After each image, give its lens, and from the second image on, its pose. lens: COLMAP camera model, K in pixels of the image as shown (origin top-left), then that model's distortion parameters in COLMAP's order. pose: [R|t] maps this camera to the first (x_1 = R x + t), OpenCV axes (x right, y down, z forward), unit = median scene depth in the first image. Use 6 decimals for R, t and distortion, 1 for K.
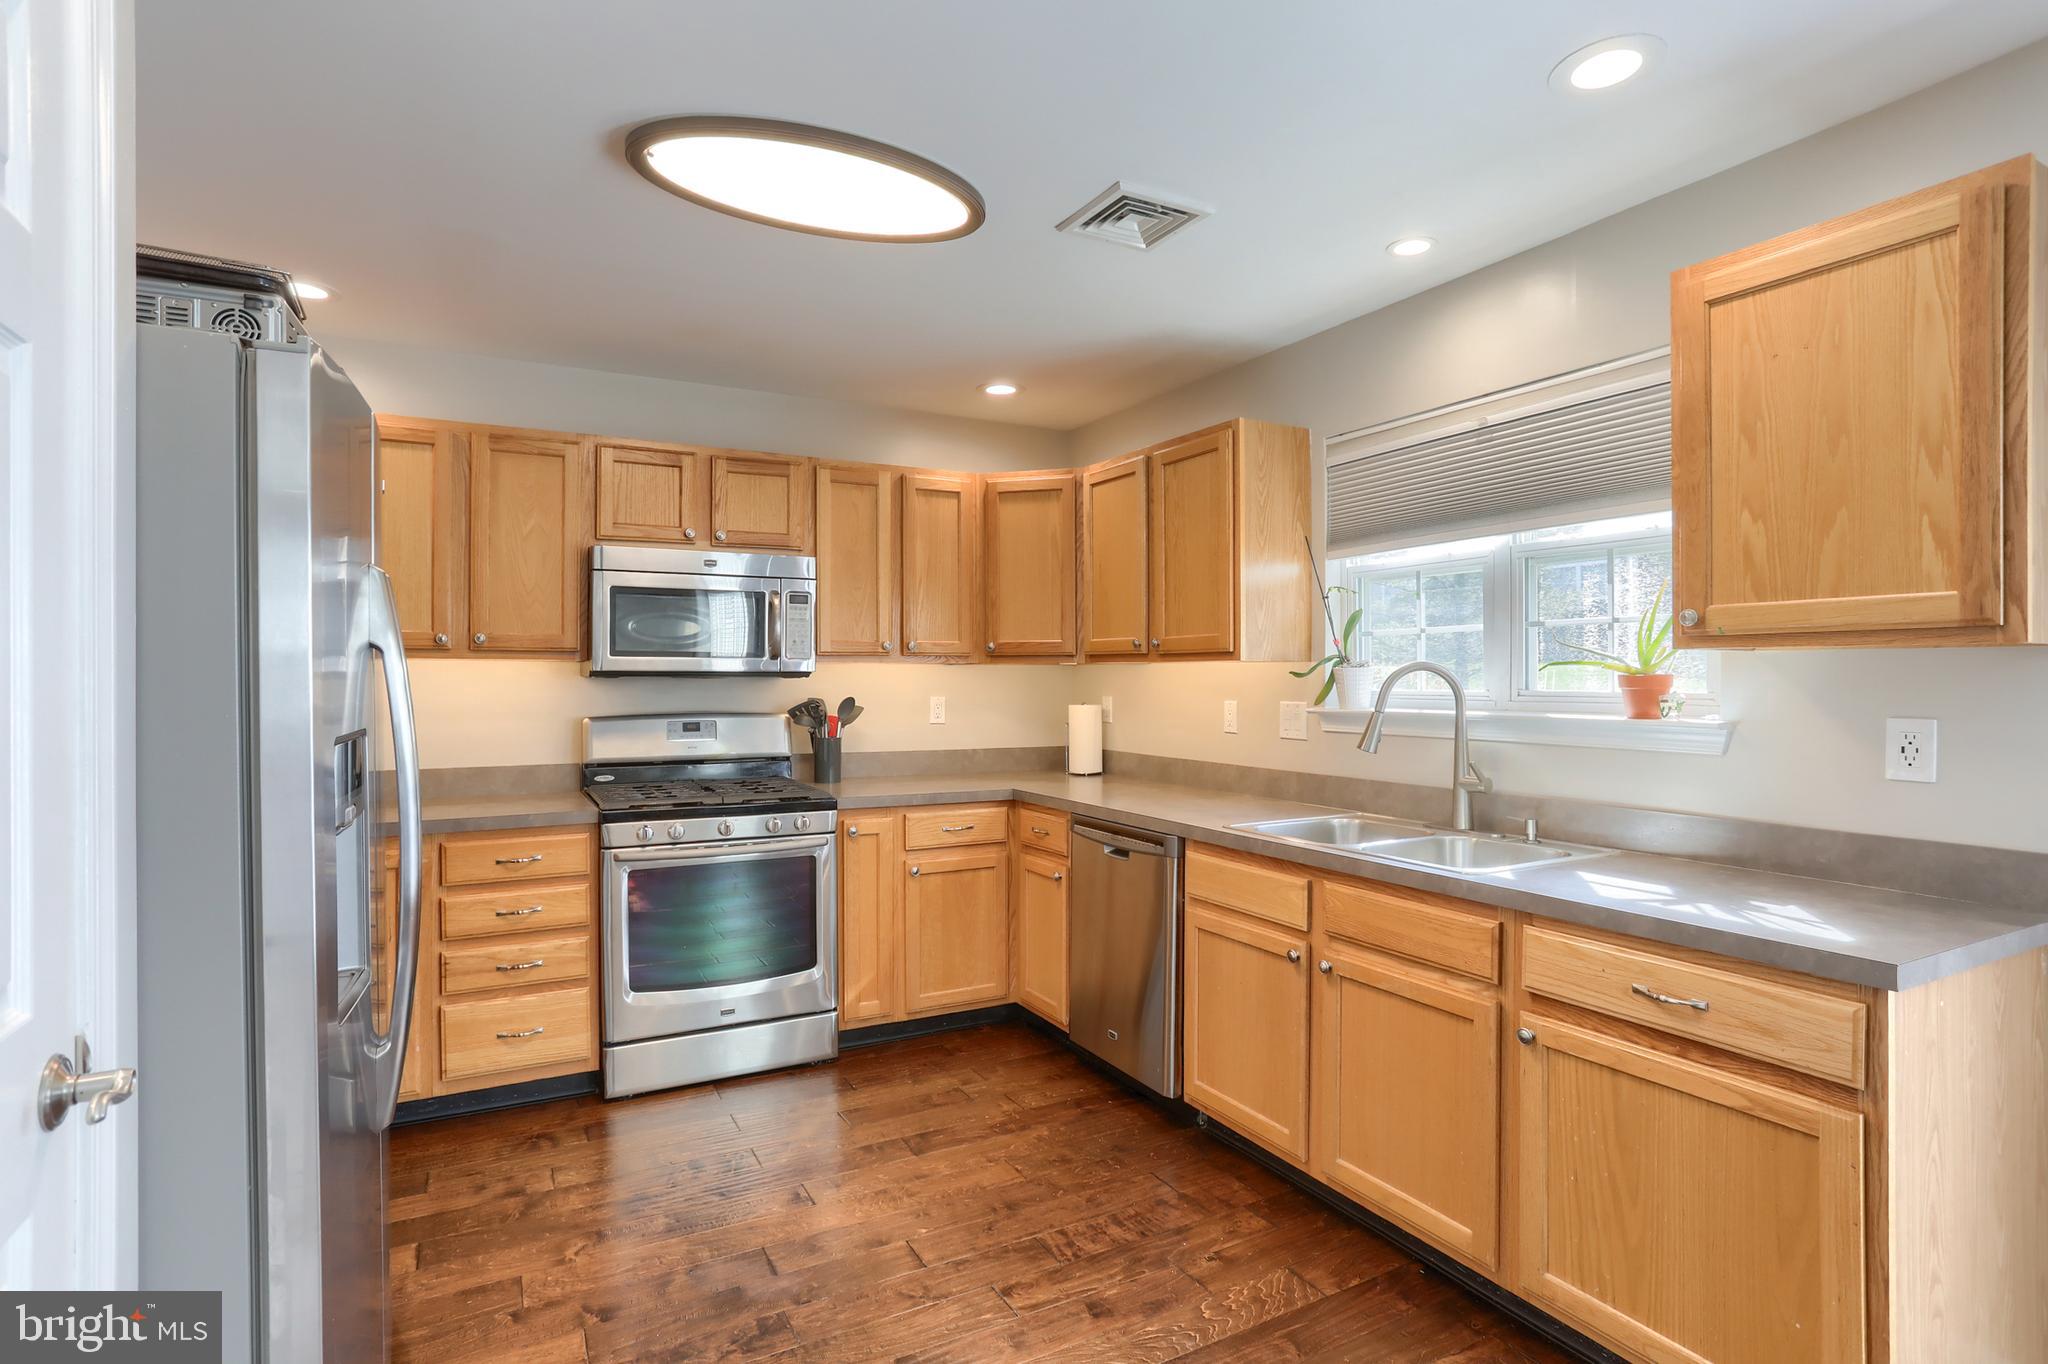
lens RADIAL K [[1031.8, 0, 1021.9], [0, 1031.8, 677.5], [0, 0, 1]] dist [-0.062332, 0.038191]
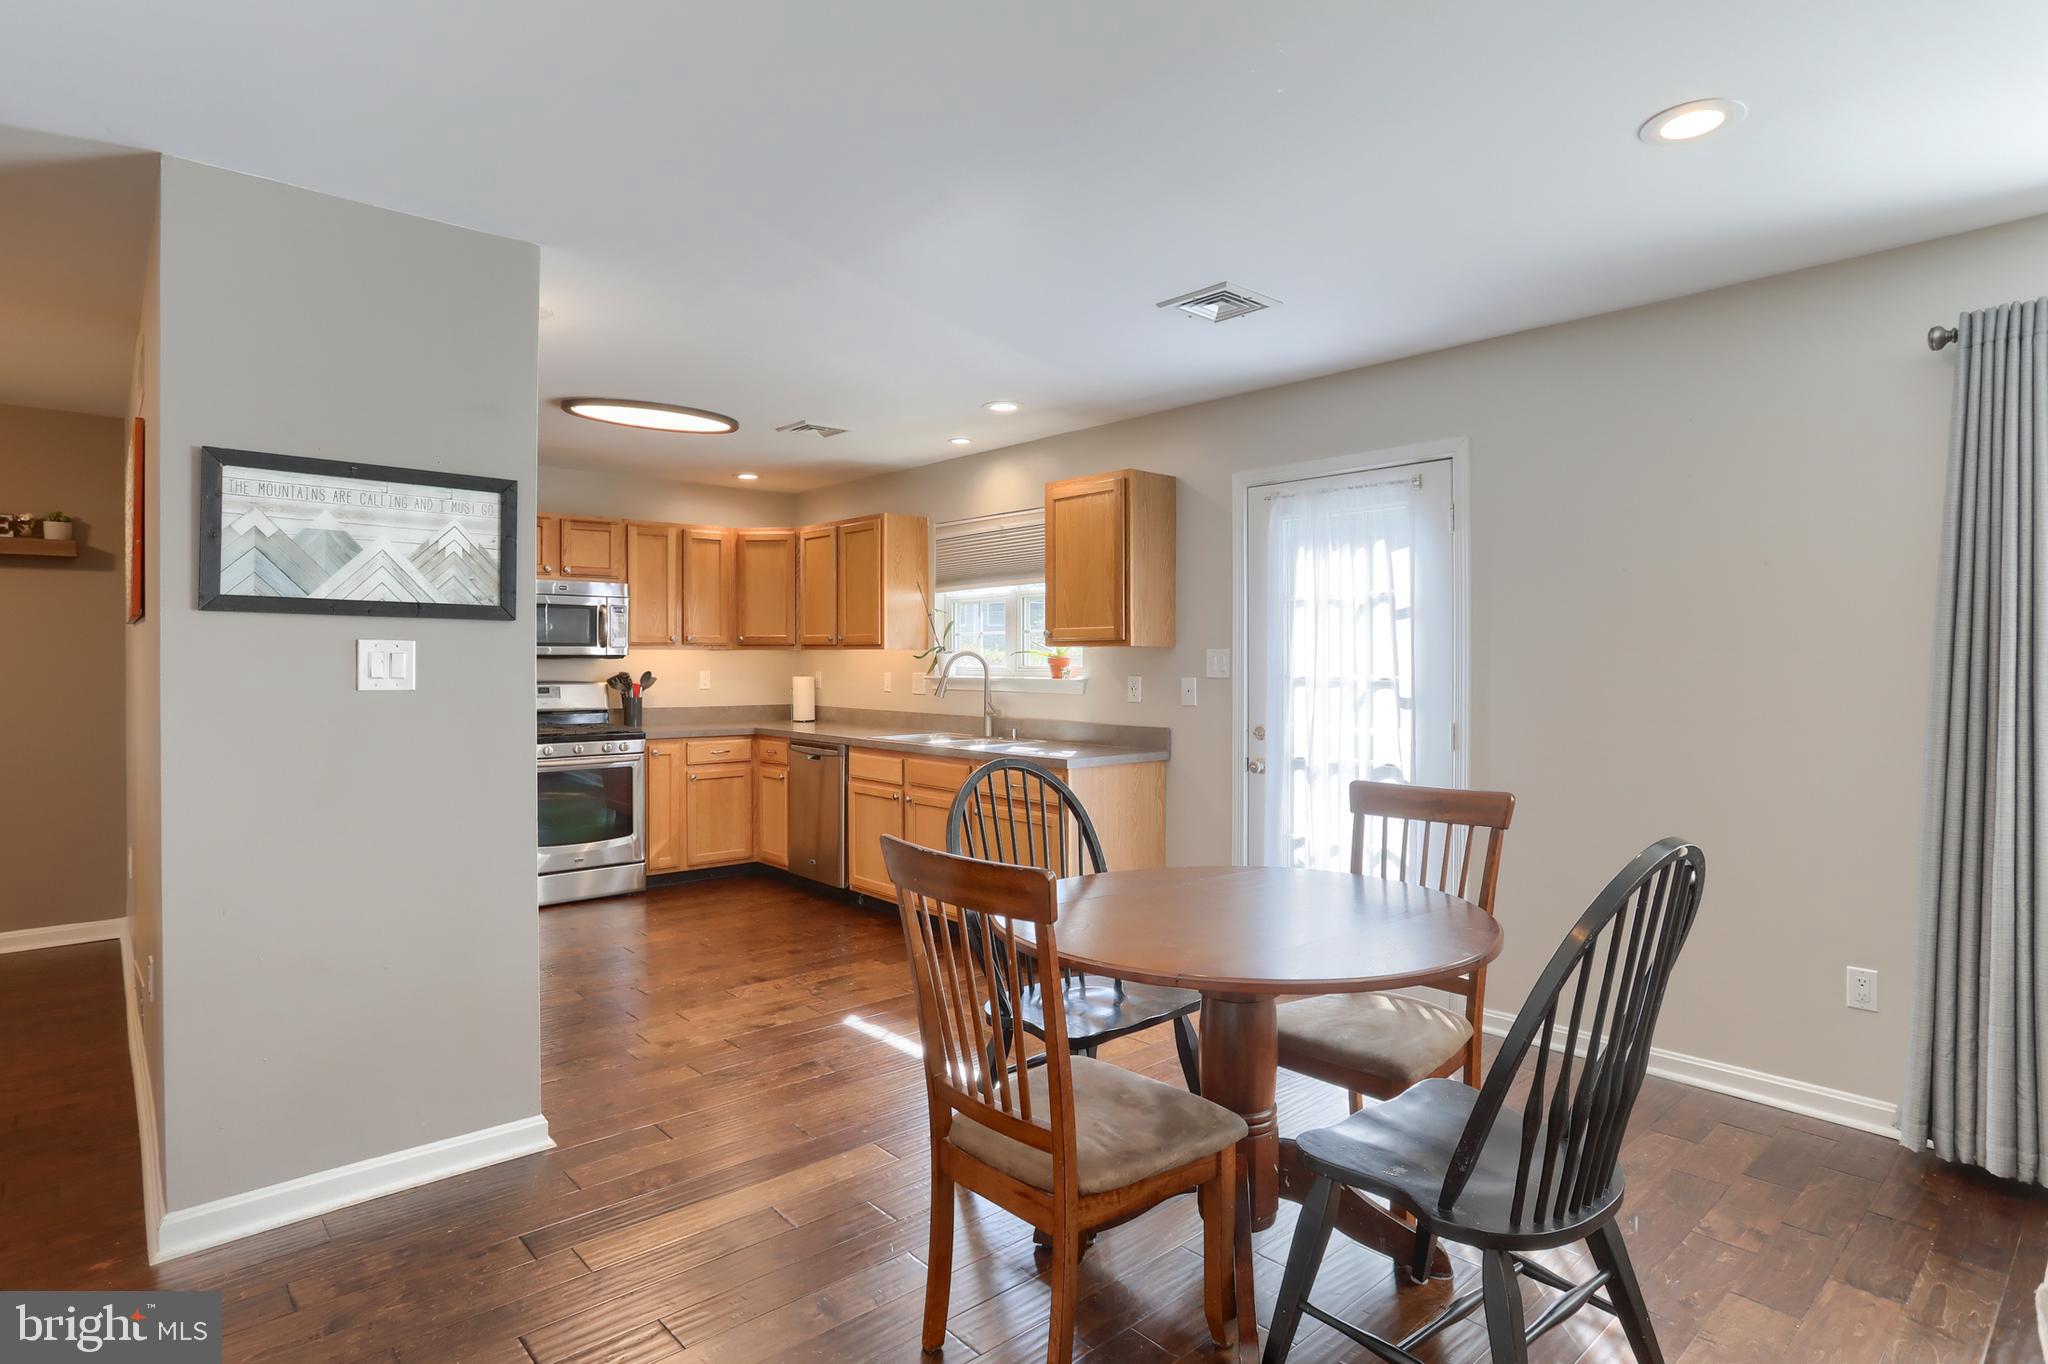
lens RADIAL K [[1066.0, 0, 1025.5], [0, 1066.0, 659.4], [0, 0, 1]] dist [-0.055575, 0.030688]
pose [[0.973219, 0.000472, 0.229879, 0.024019], [-0.000546, 1.000000, 0.000258, 0.000155], [-0.229879, -0.000376, 0.973219, -0.809279]]
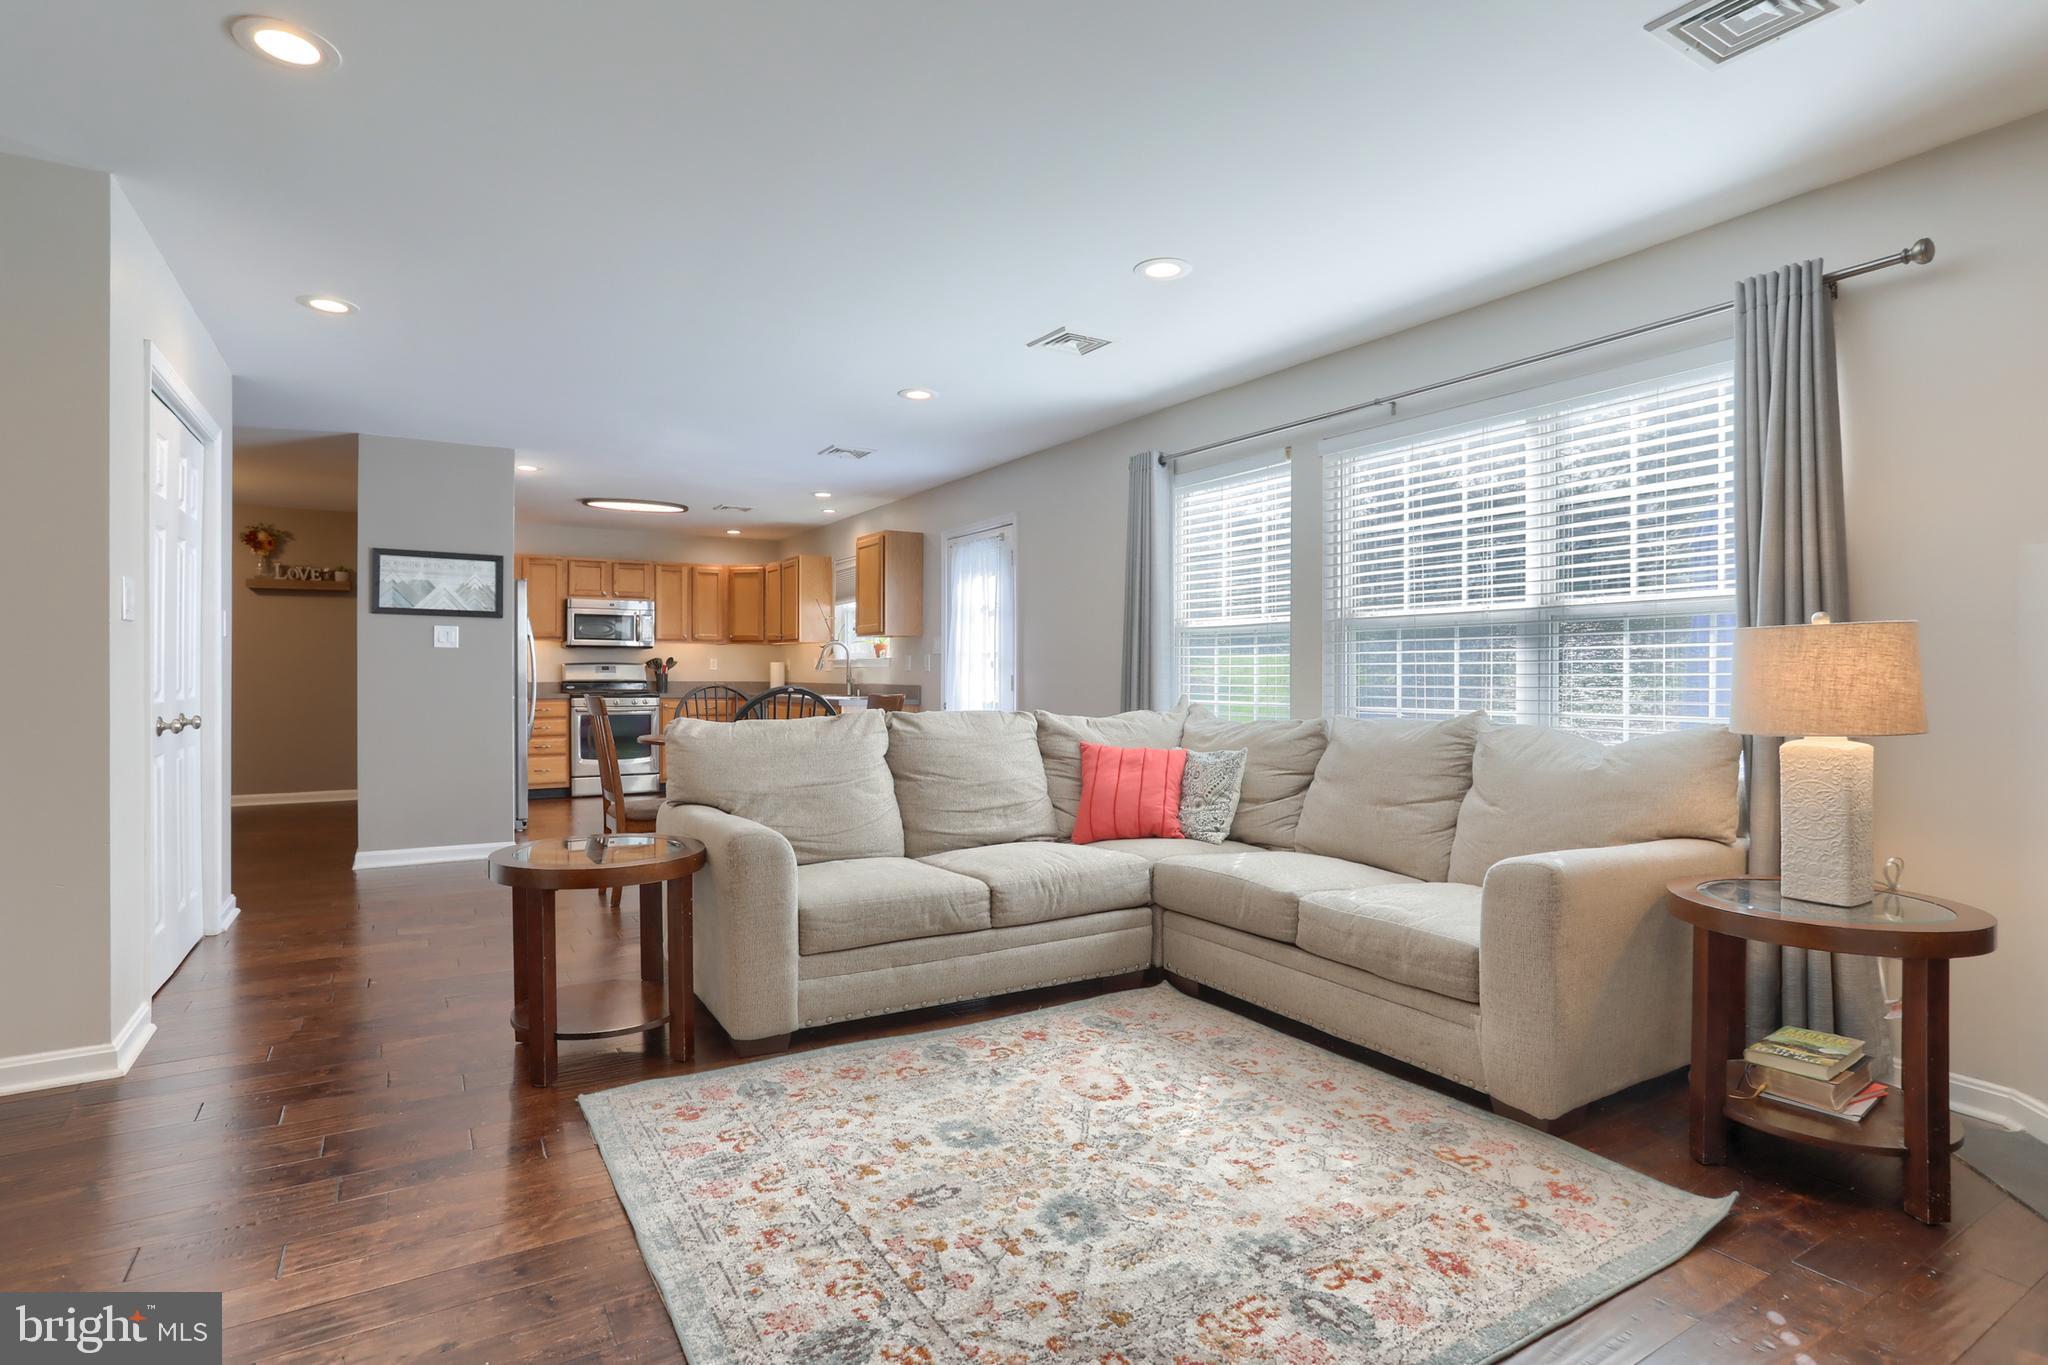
lens RADIAL K [[1031.8, 0, 1021.9], [0, 1031.8, 678.0], [0, 0, 1]] dist [-0.062332, 0.038191]
pose [[0.998769, 0.003121, 0.049515, 0.640991], [-0.003347, 0.999984, 0.004473, 0.064135], [-0.049500, -0.004633, 0.998763, -1.737860]]
